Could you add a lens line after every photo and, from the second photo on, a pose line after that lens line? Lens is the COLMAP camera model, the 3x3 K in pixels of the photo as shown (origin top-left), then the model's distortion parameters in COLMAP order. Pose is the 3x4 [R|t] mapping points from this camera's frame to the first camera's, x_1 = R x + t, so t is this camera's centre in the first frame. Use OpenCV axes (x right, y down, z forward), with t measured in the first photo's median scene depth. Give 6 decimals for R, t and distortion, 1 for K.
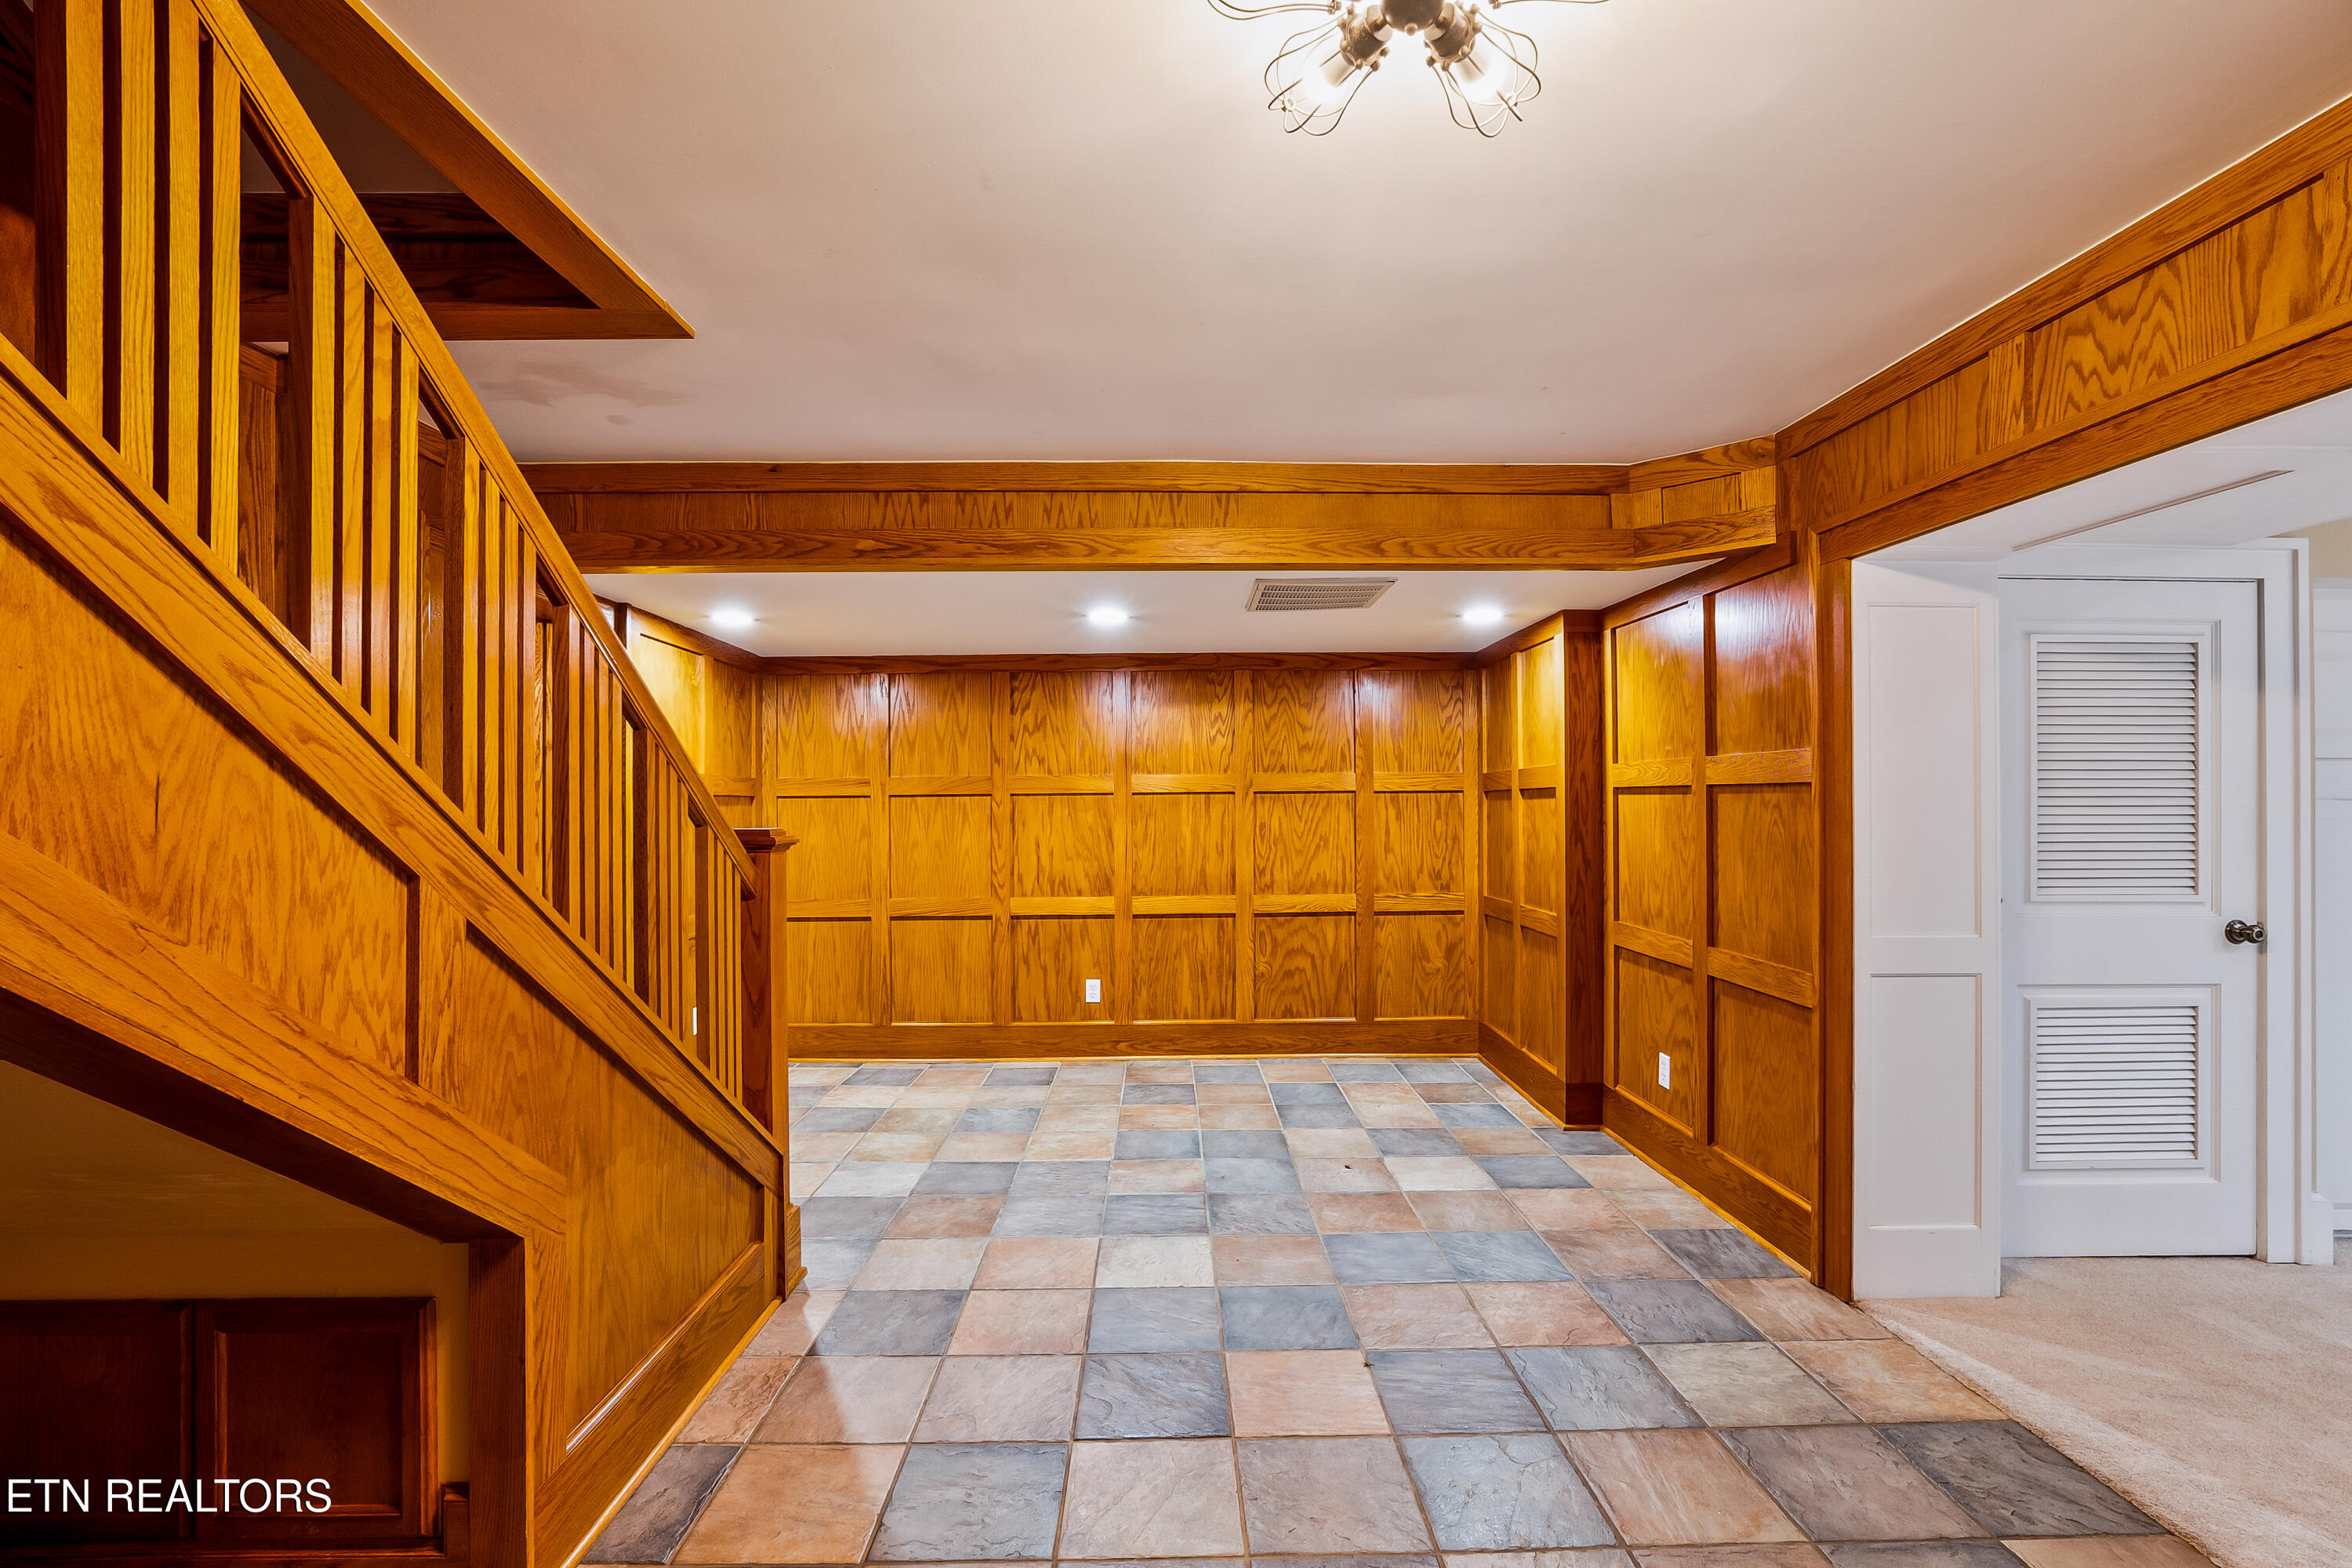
lens RADIAL K [[1009.2, 0, 1192.6], [0, 1009.2, 794.4], [0, 0, 1]] dist [-0.015607, 0.006375]
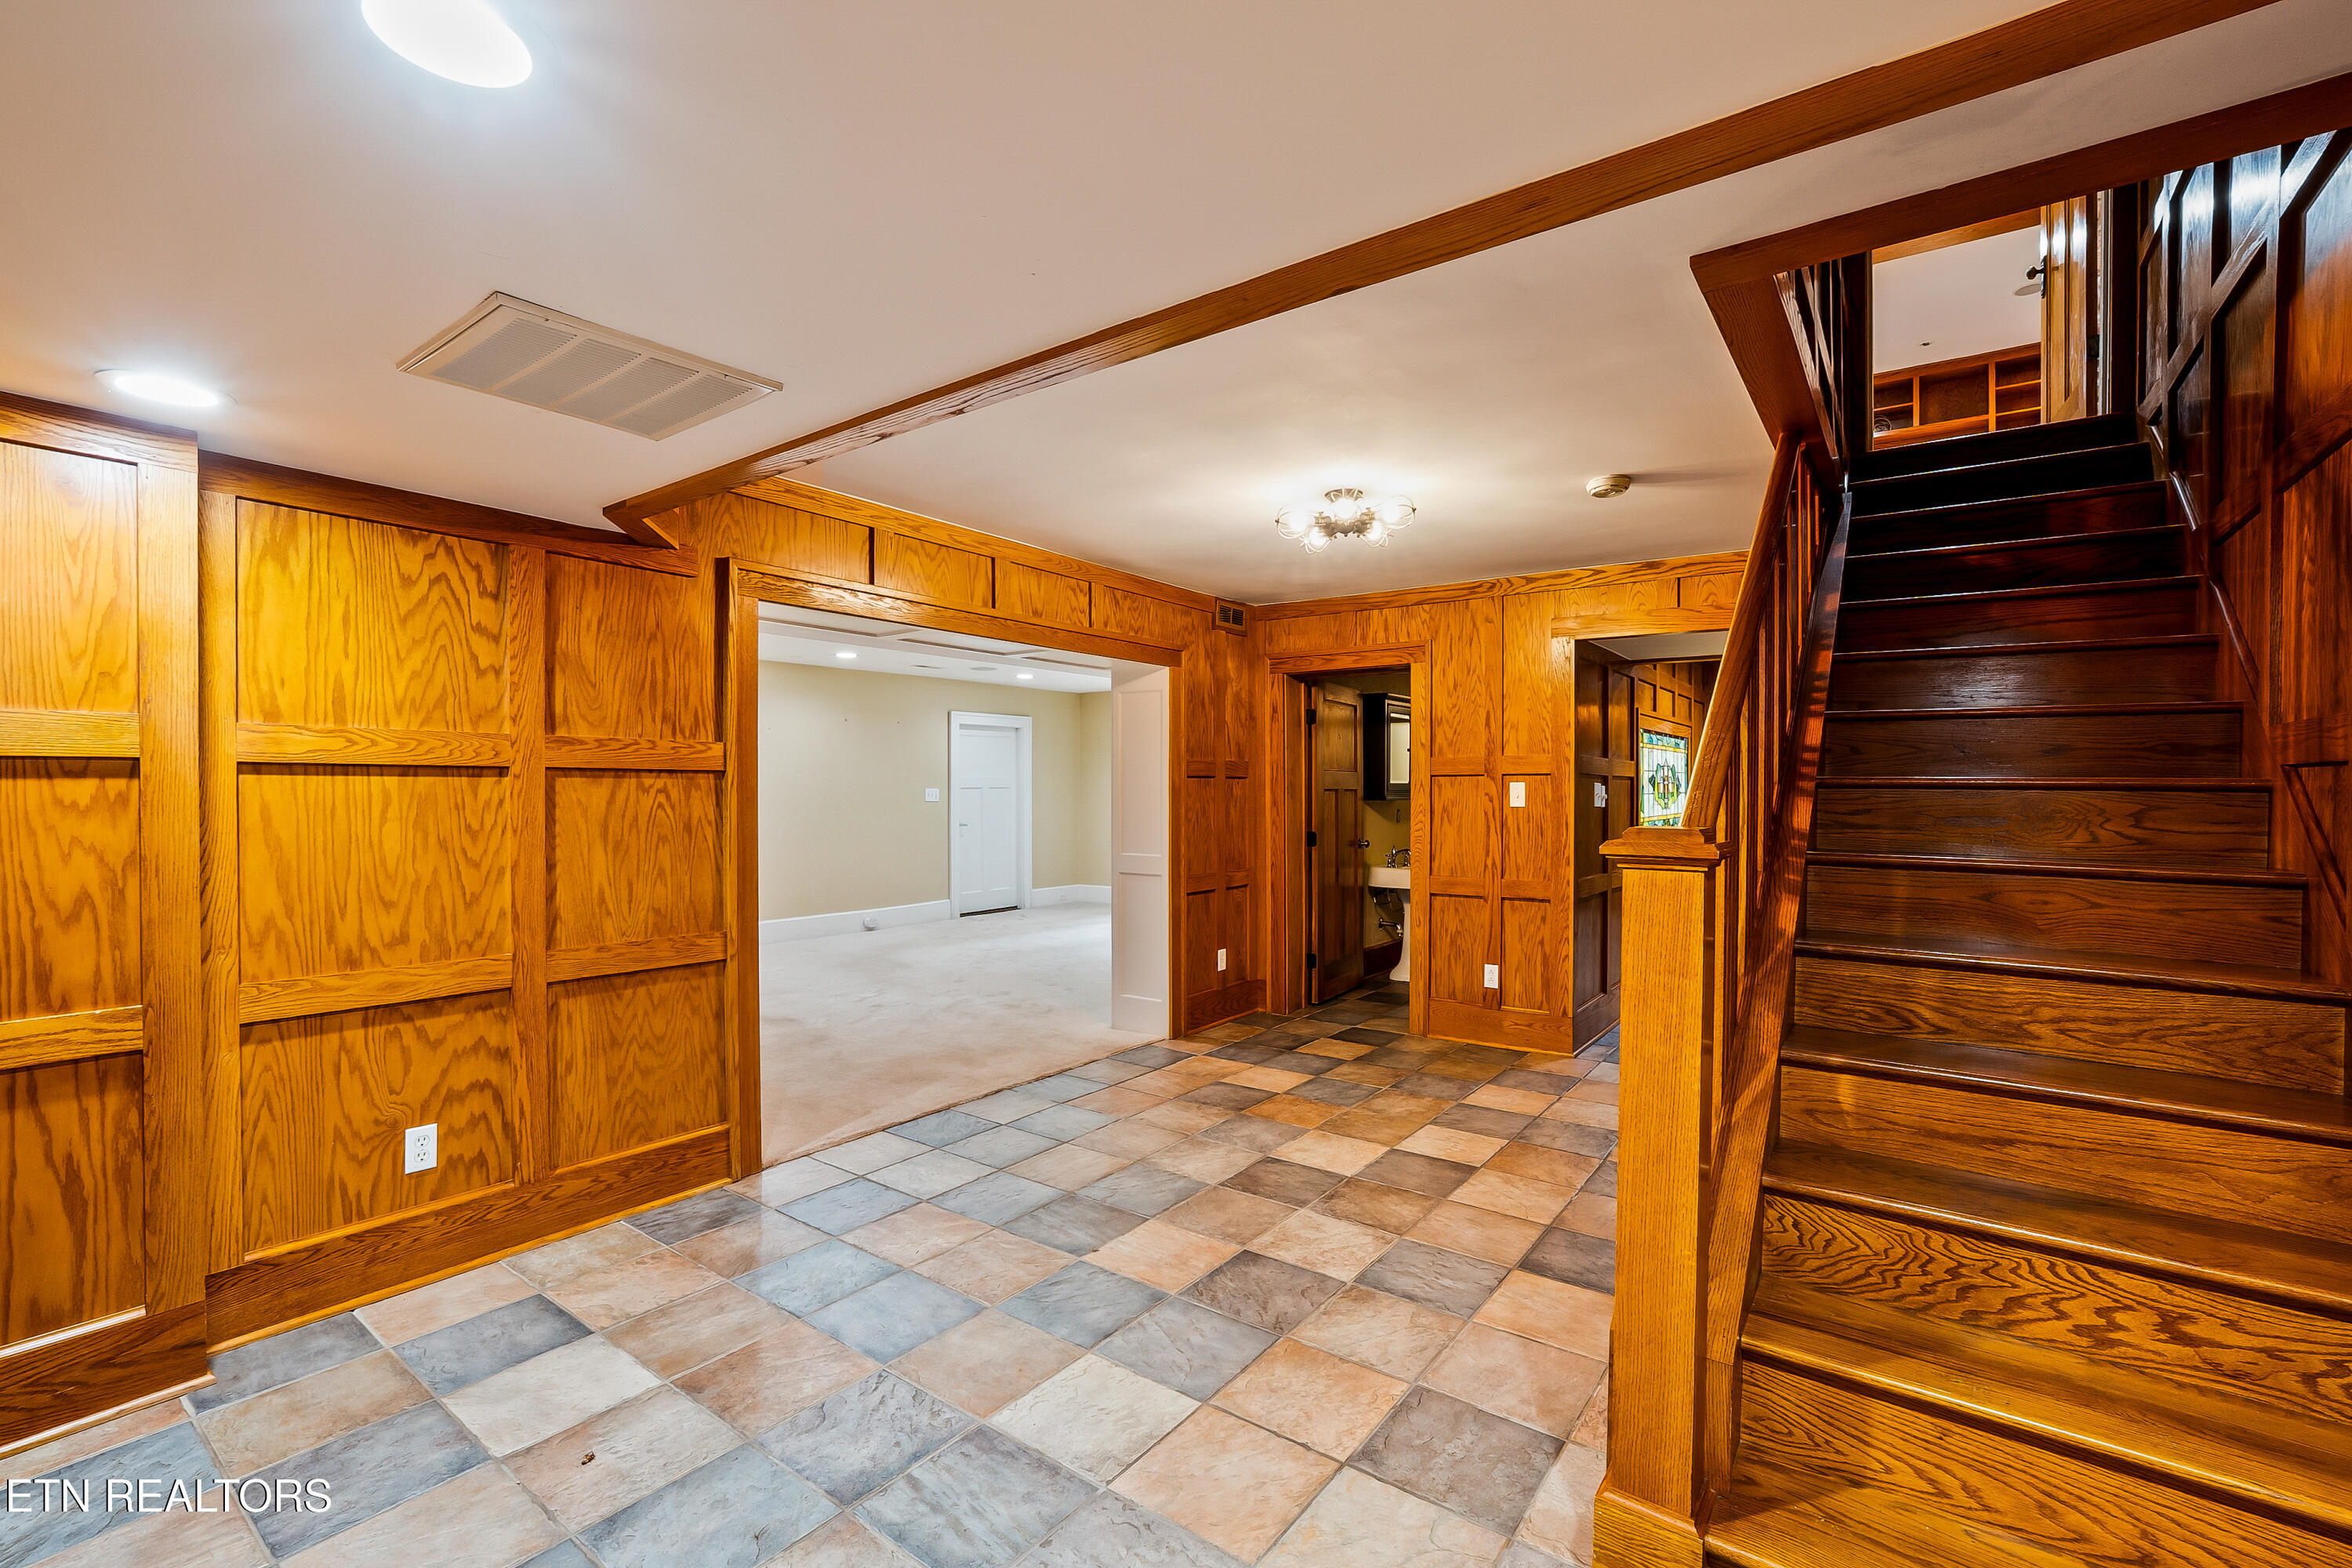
lens RADIAL K [[1009.2, 0, 1193.4], [0, 1009.2, 792.9], [0, 0, 1]] dist [-0.015607, 0.006375]
pose [[-0.788985, -0.000472, 0.614412, -0.529418], [-0.002445, 0.999994, -0.002372, 0.015208], [-0.614408, -0.003374, -0.788981, 1.500292]]
